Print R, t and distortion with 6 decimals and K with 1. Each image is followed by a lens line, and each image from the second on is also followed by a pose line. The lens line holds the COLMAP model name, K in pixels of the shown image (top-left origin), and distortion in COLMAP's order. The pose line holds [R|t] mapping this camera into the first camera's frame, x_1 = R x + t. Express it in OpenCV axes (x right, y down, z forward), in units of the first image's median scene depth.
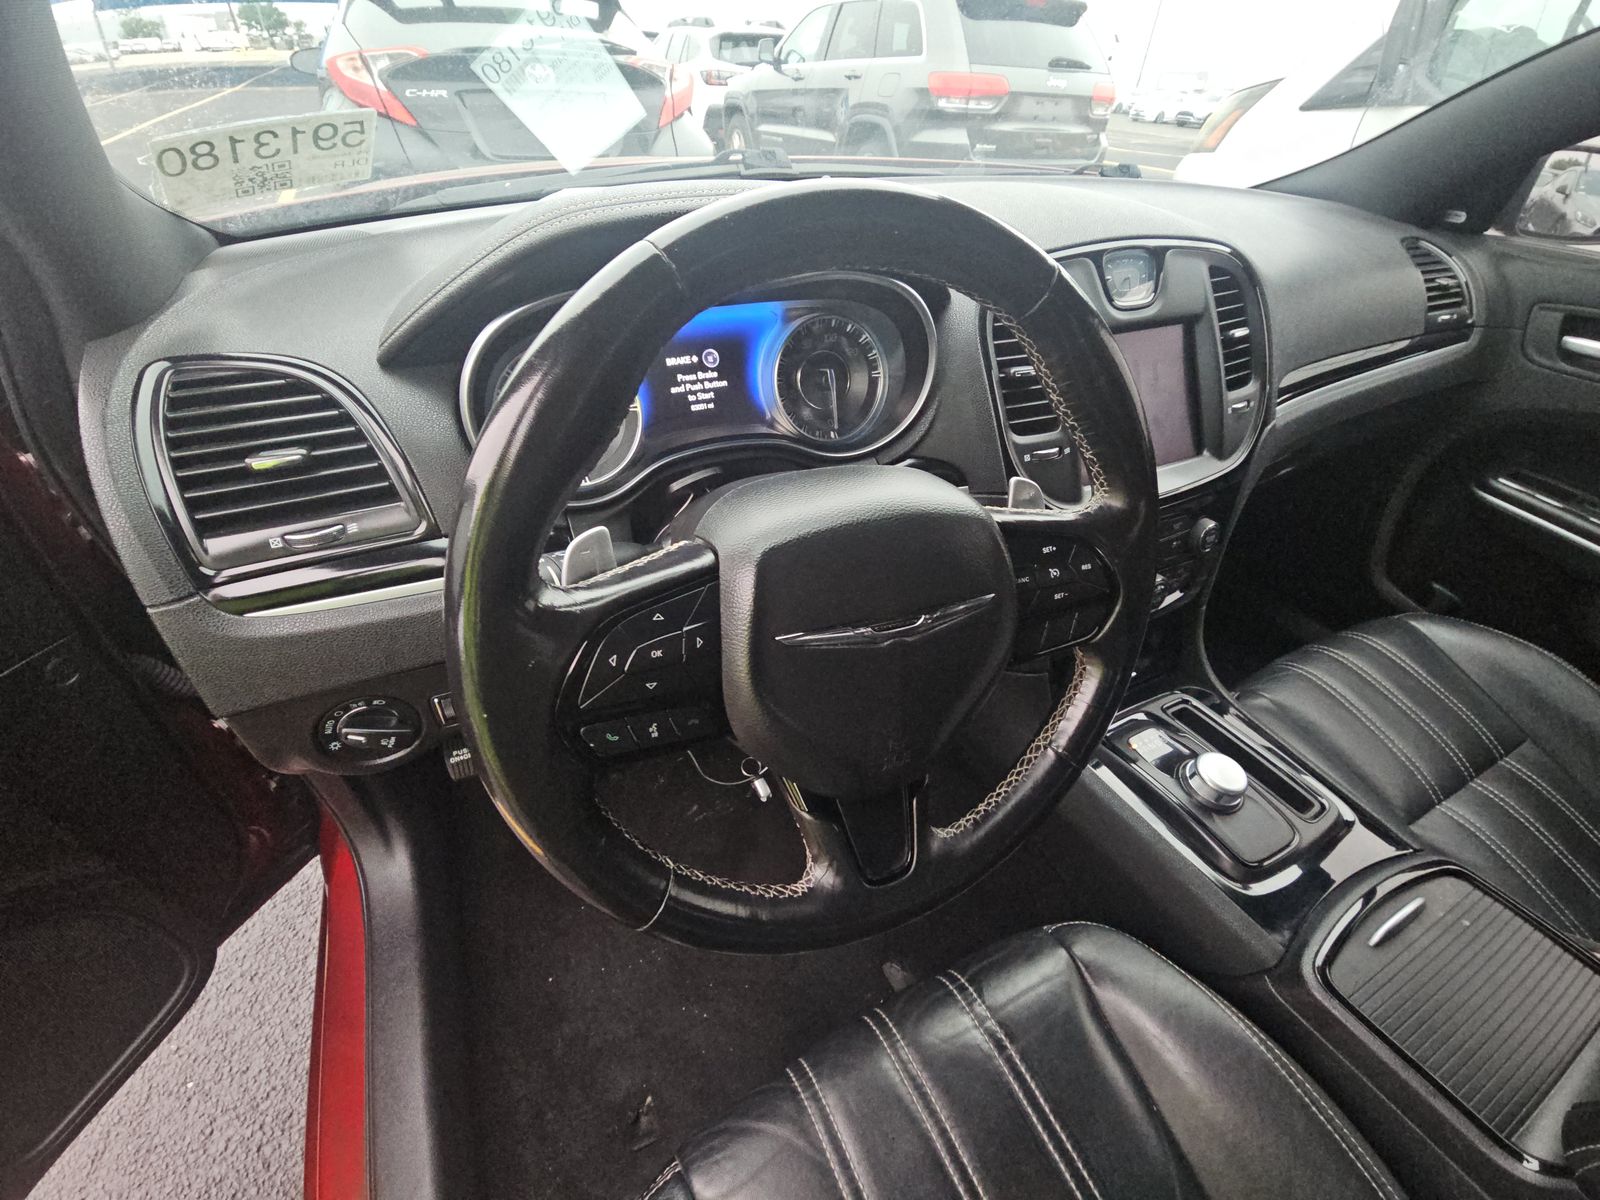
lens RADIAL K [[649.7, 0, 815.3], [0, 649.7, 604.8], [0, 0, 1]] dist [0.000160, -0.003384]
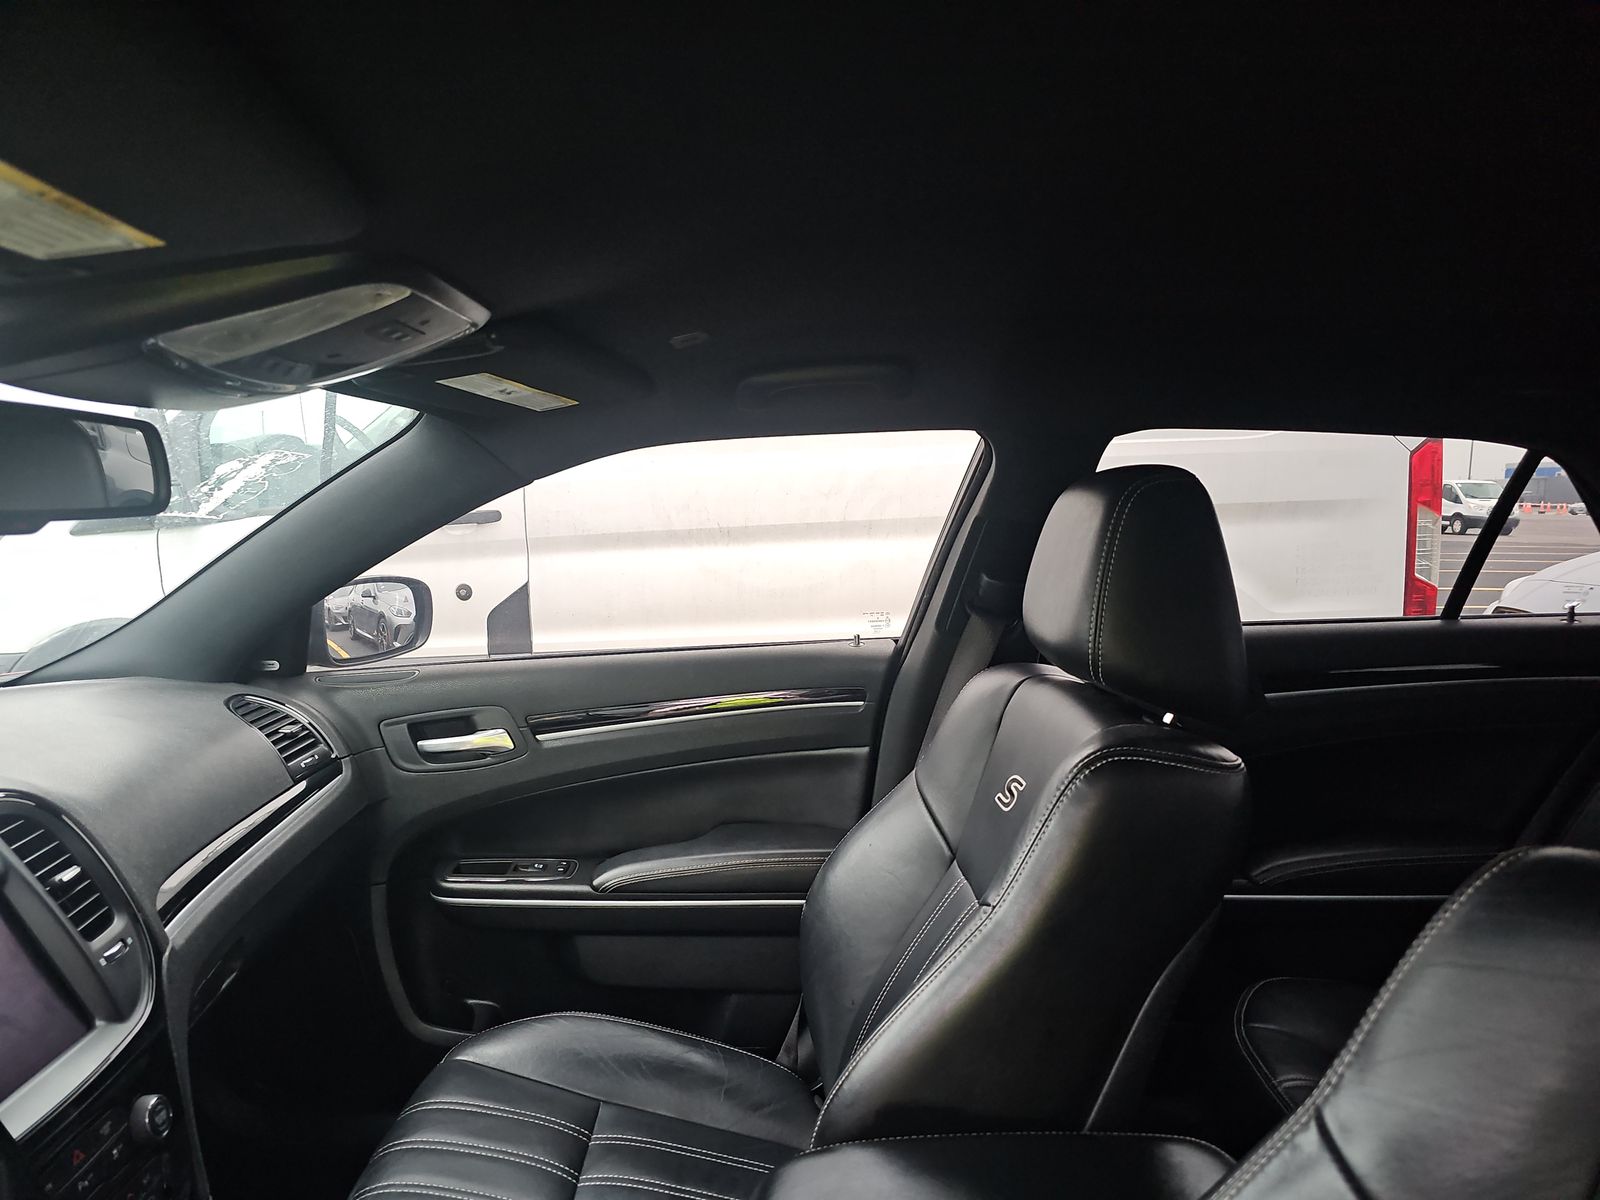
lens RADIAL K [[1066.1, 0, 794.5], [0, 1066.1, 616.9], [0, 0, 1]] dist [0.027054, -0.019967]
pose [[0.442702, -0.152465, 0.883611, -0.083895], [0.583384, 0.797326, -0.154707, 0.062840], [-0.680939, 0.583973, 0.441924, -0.431503]]
